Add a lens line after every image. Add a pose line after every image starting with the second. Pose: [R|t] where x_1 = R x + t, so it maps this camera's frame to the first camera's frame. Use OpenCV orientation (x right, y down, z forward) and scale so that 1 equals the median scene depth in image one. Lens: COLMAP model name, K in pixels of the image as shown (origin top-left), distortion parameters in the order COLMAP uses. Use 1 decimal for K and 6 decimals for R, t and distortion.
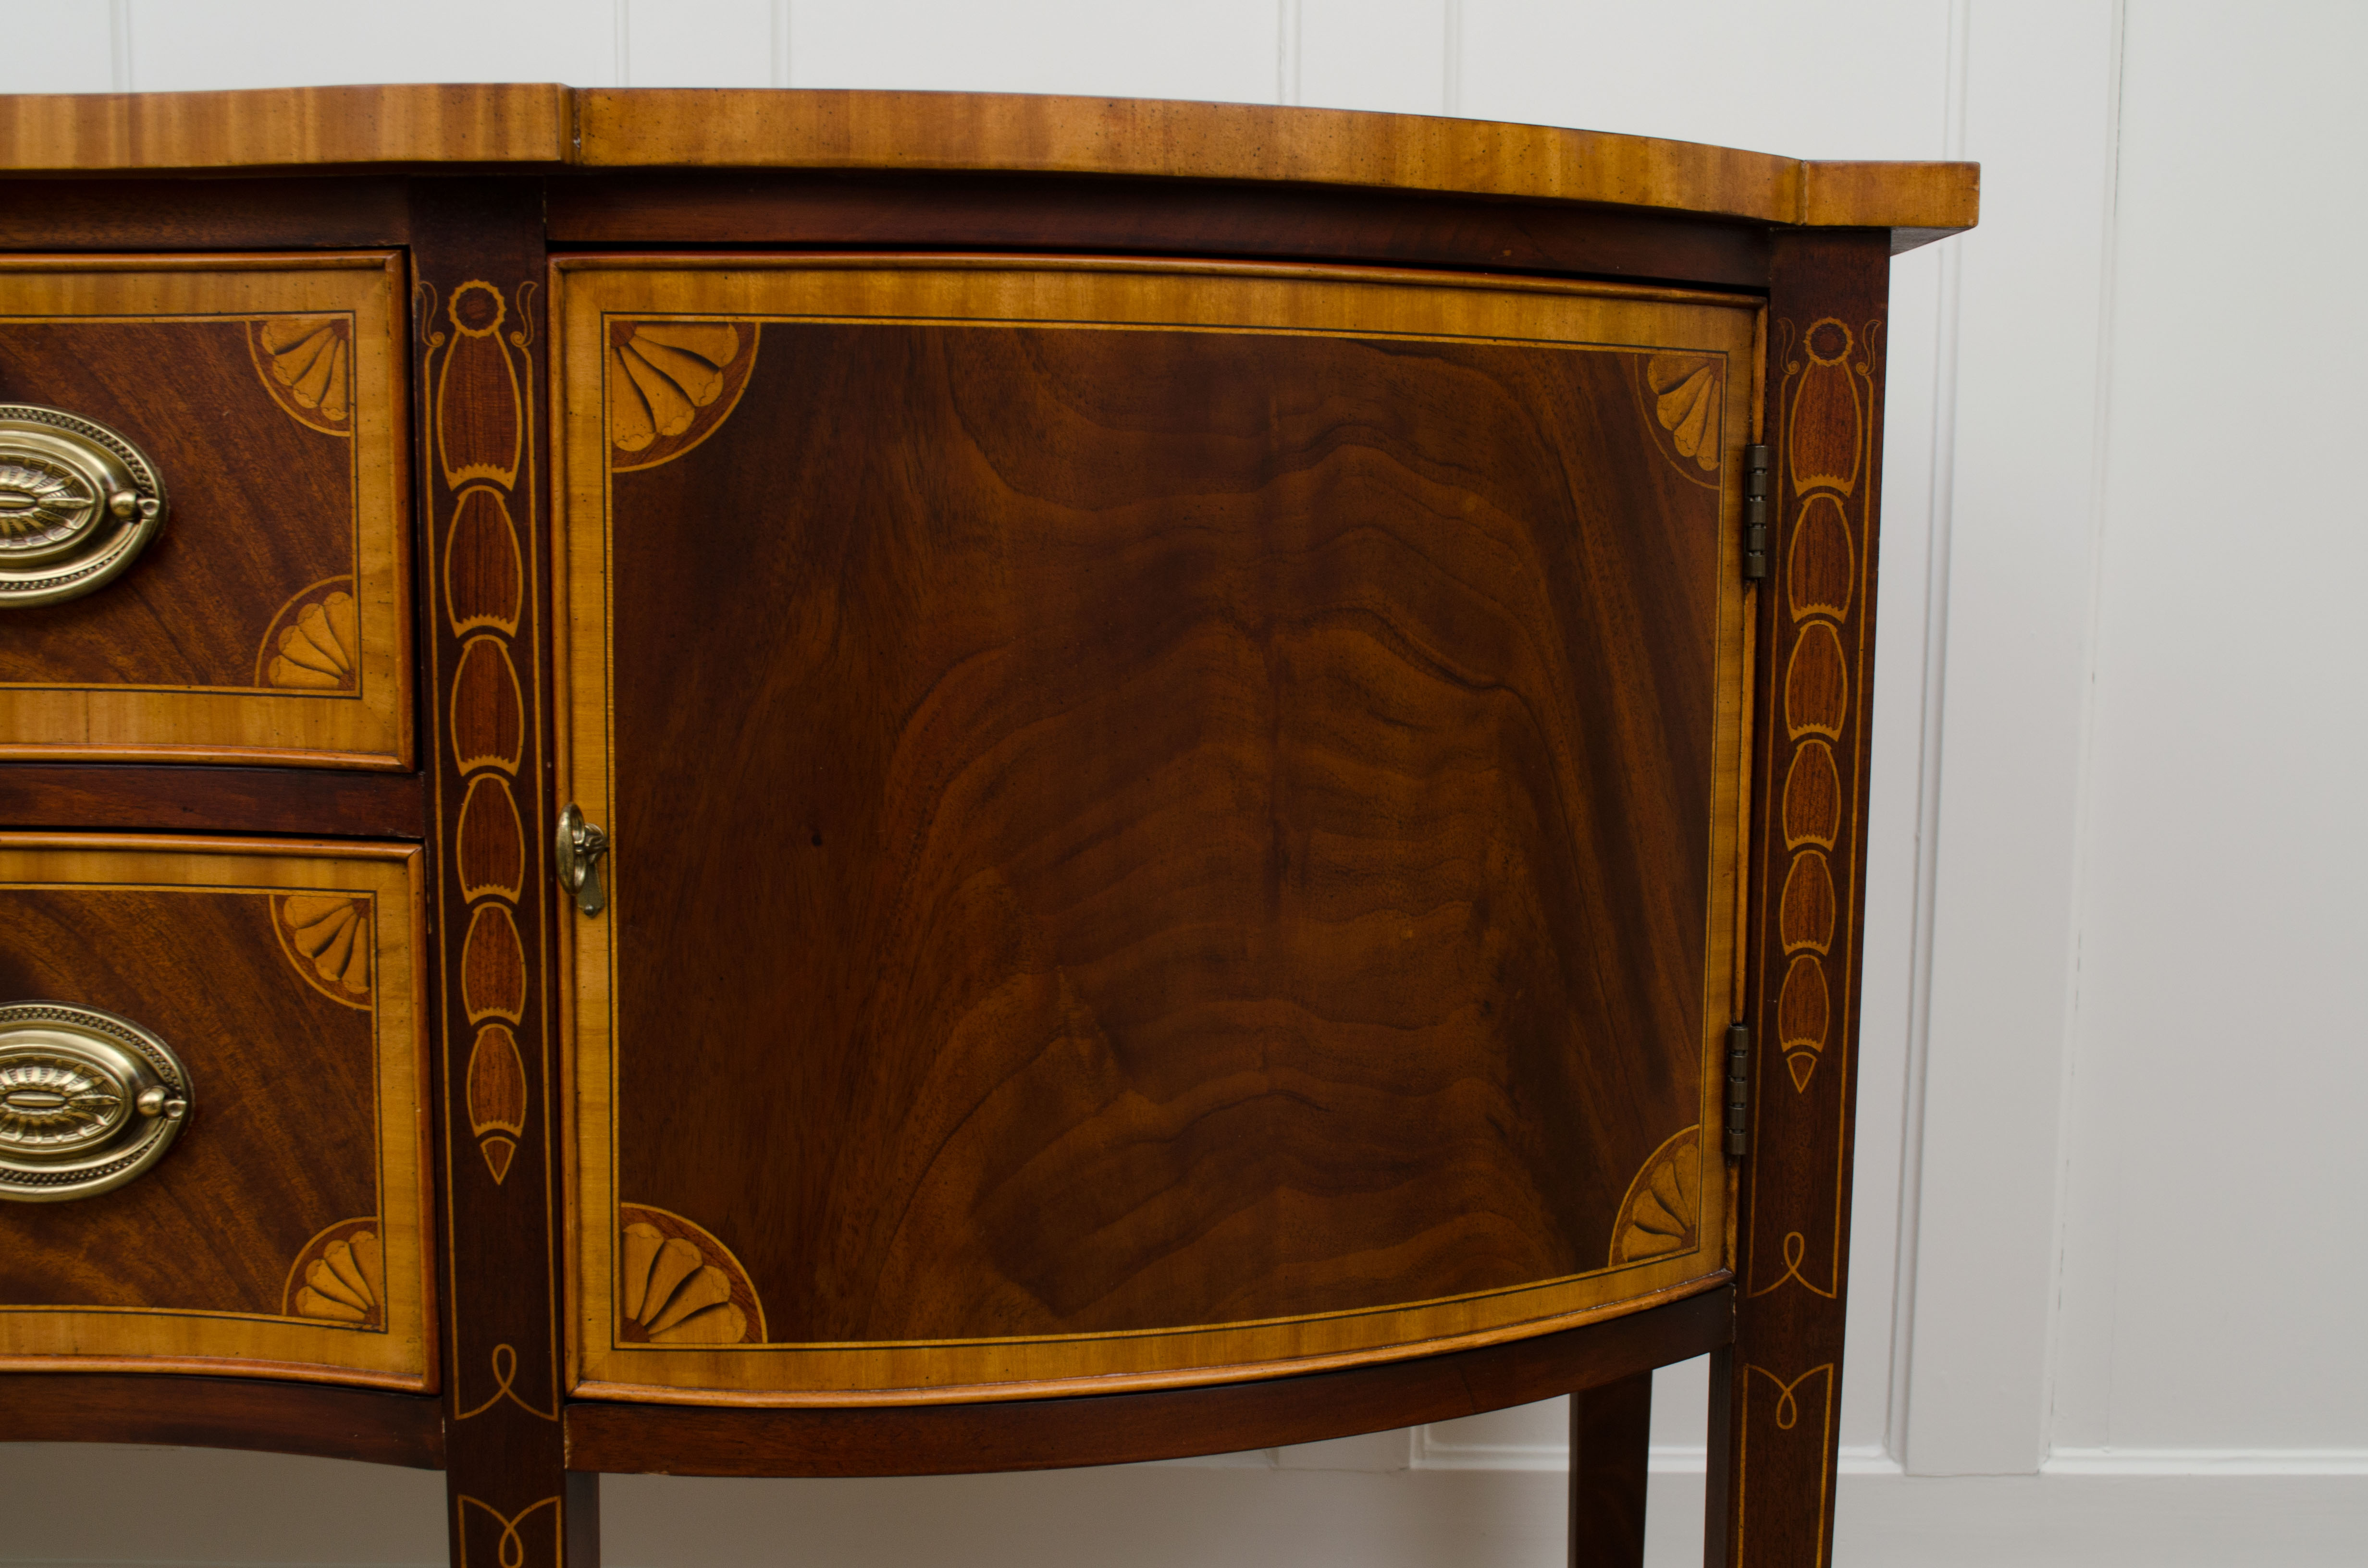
lens RADIAL K [[2675.3, 0, 1197.0], [0, 2675.3, 800.6], [0, 0, 1]] dist [-0.056448, 0.014940]
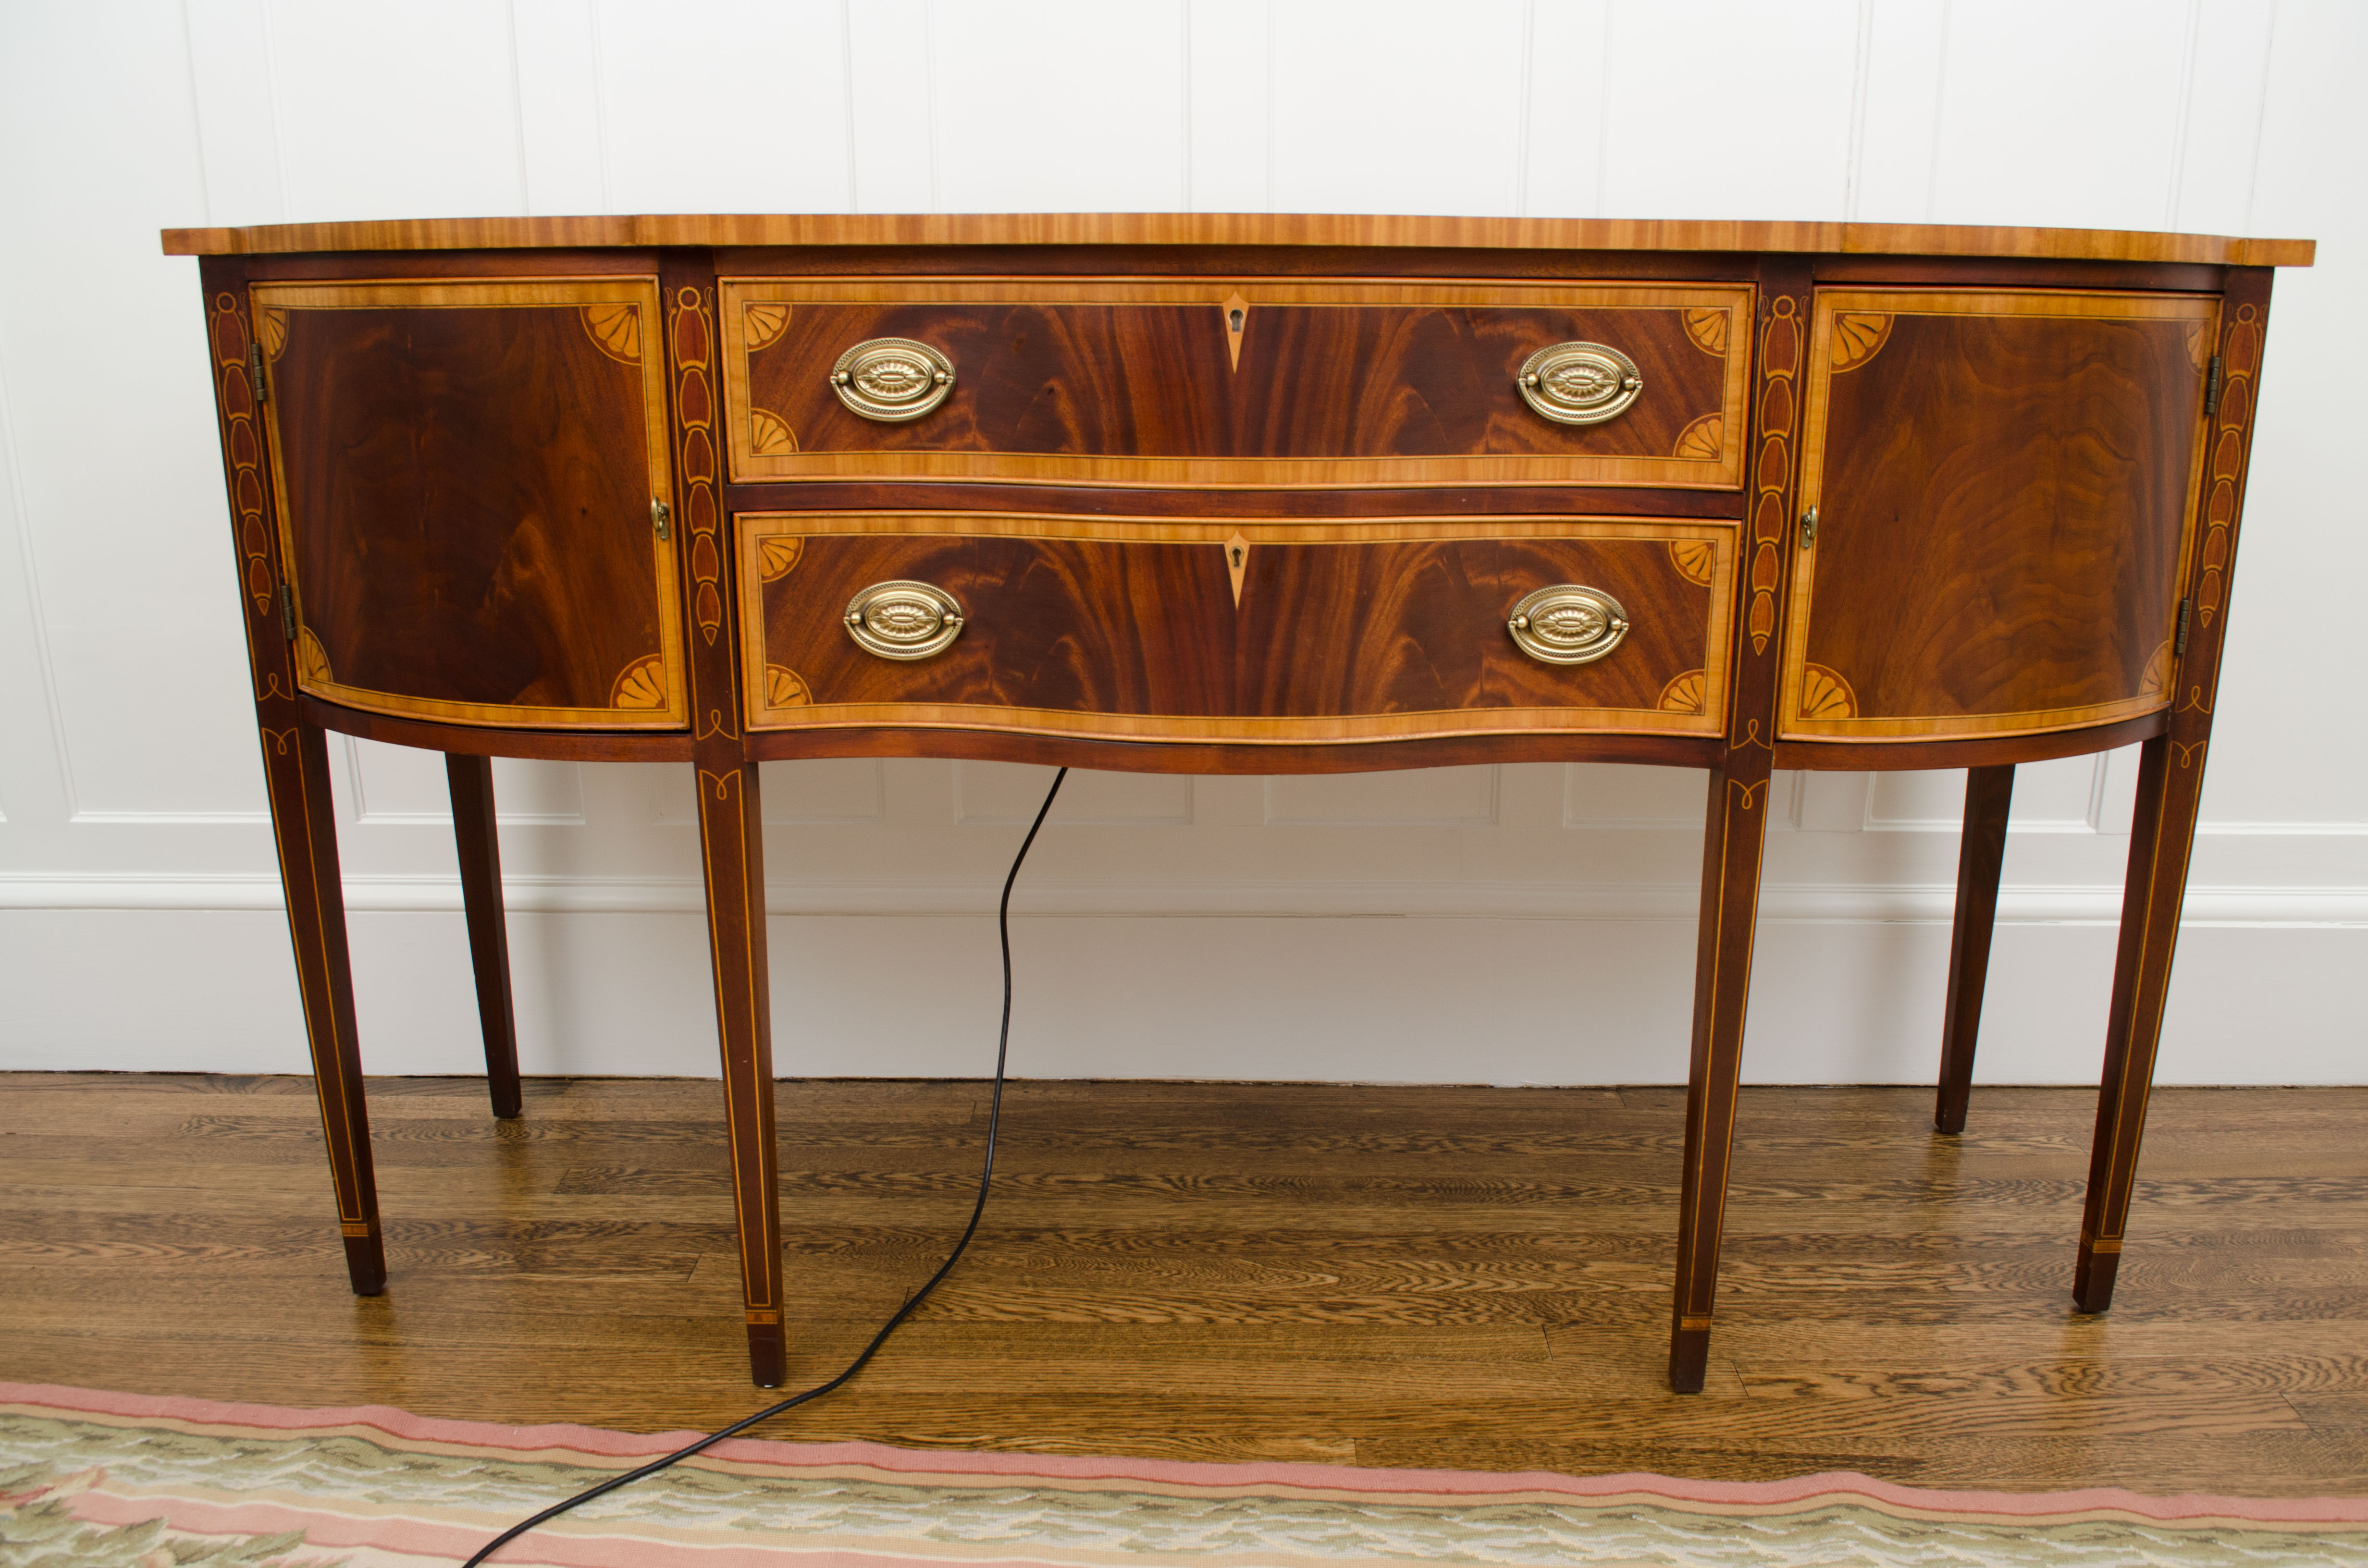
lens RADIAL K [[1868.7, 0, 1192.9], [0, 1868.7, 793.2], [0, 0, 1]] dist [-0.087674, 0.018768]
pose [[0.999890, -0.002437, -0.014651, -0.773169], [0.004668, 0.988023, 0.154234, -0.001246], [0.014100, -0.154285, 0.987926, -0.771490]]
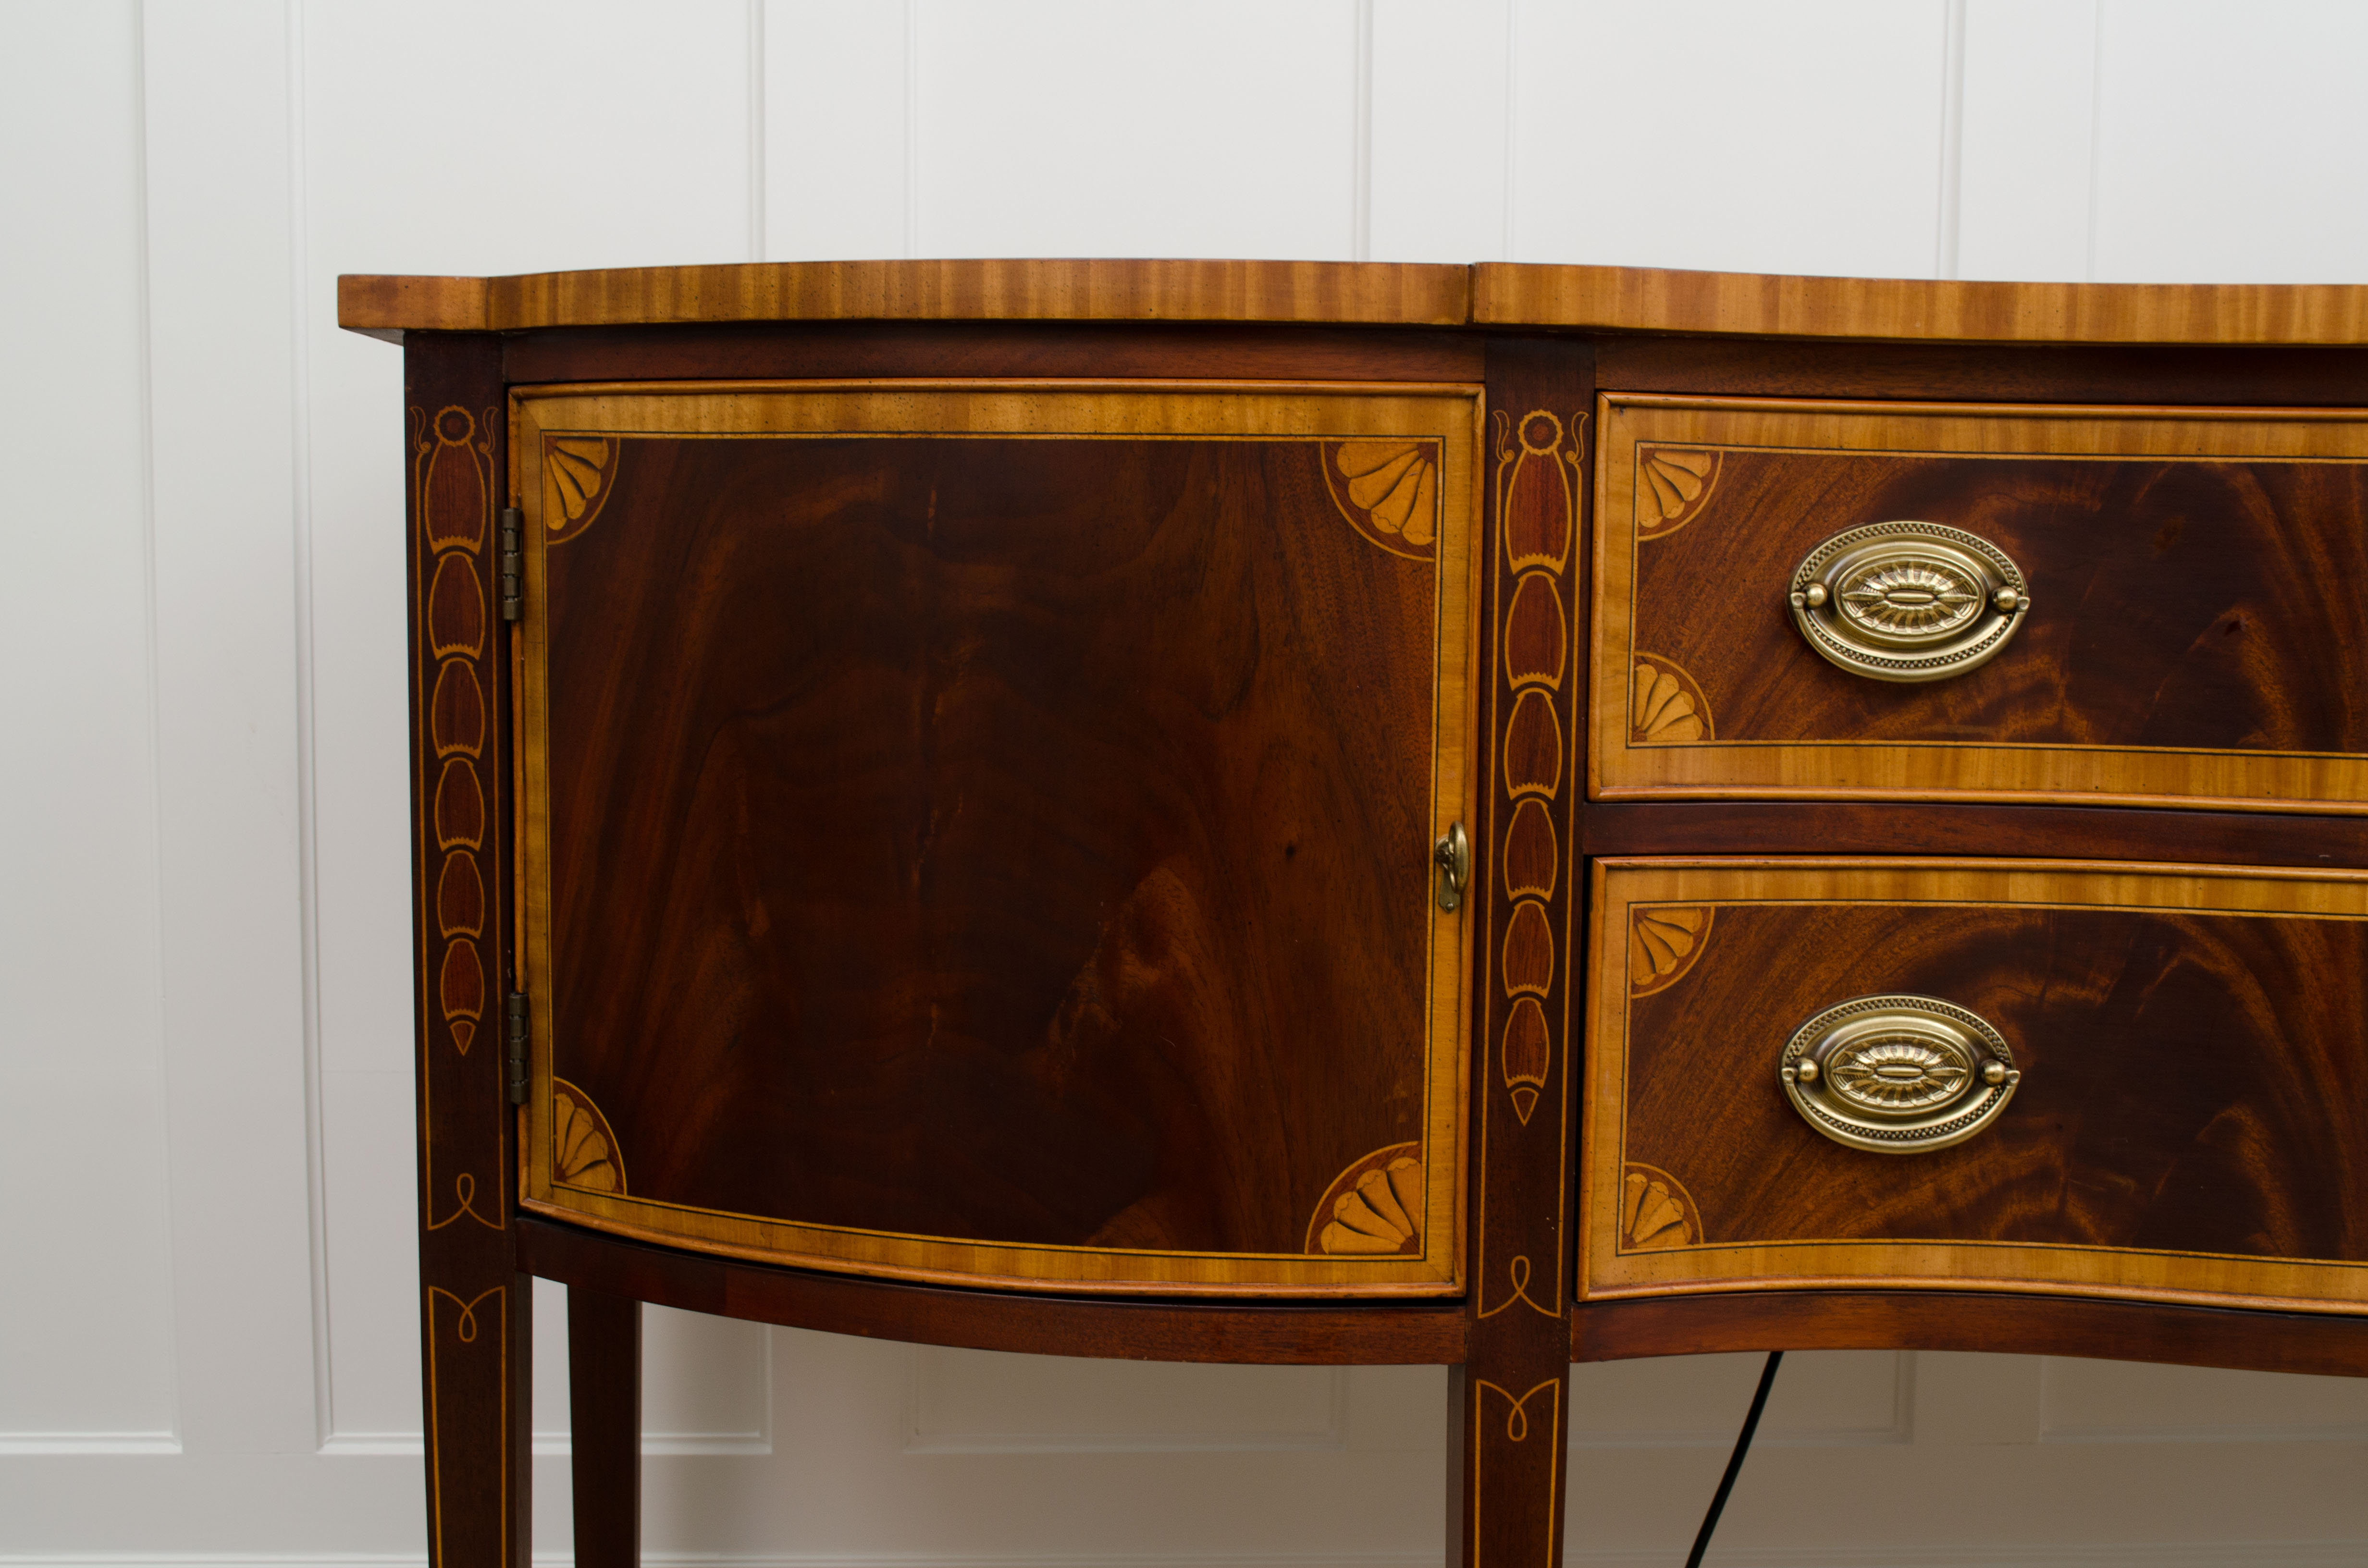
lens RADIAL K [[2889.8, 0, 1191.6], [0, 2889.8, 795.2], [0, 0, 1]] dist [-0.036961, -0.026297]
pose [[0.998682, 0.001760, 0.051289, -1.484390], [-0.000386, 0.999641, -0.026784, 0.012177], [-0.051317, 0.026729, 0.998325, -0.355039]]
